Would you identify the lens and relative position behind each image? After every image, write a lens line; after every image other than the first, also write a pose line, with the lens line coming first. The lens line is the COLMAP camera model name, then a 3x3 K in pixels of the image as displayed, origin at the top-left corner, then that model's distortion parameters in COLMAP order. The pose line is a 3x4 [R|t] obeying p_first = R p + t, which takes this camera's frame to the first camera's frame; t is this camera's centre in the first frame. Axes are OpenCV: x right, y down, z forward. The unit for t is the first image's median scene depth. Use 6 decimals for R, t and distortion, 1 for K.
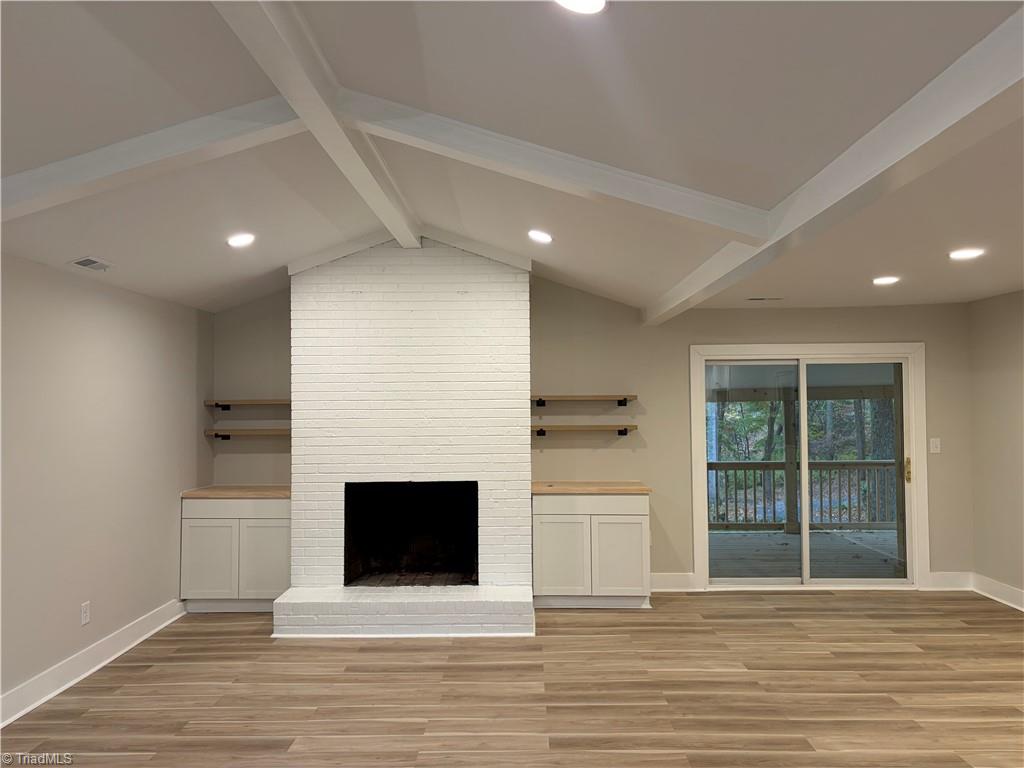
lens RADIAL K [[769.7, 0, 514.7], [0, 769.7, 385.0], [0, 0, 1]] dist [0.030287, -0.013901]
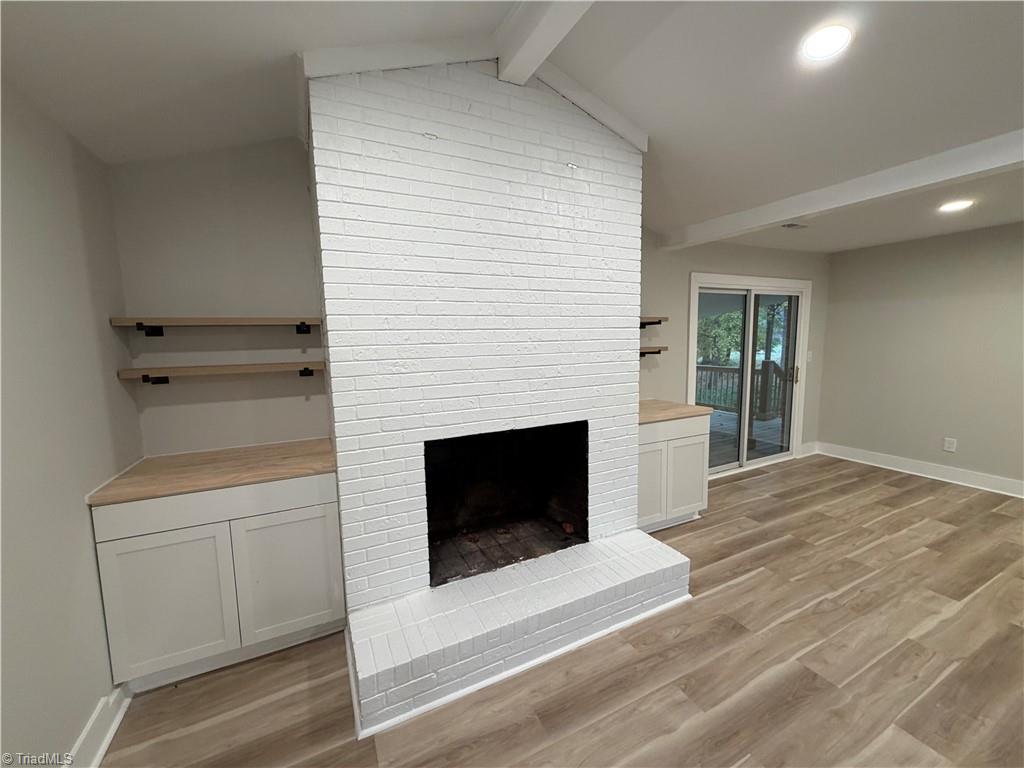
lens RADIAL K [[406.3, 0, 508.3], [0, 406.3, 384.4], [0, 0, 1]] dist [0.000608, 0.000673]
pose [[0.892781, -0.062677, 0.446110, -0.306530], [0.002369, 0.990913, 0.134480, 0.031786], [-0.450485, -0.119005, 0.884817, 0.664460]]
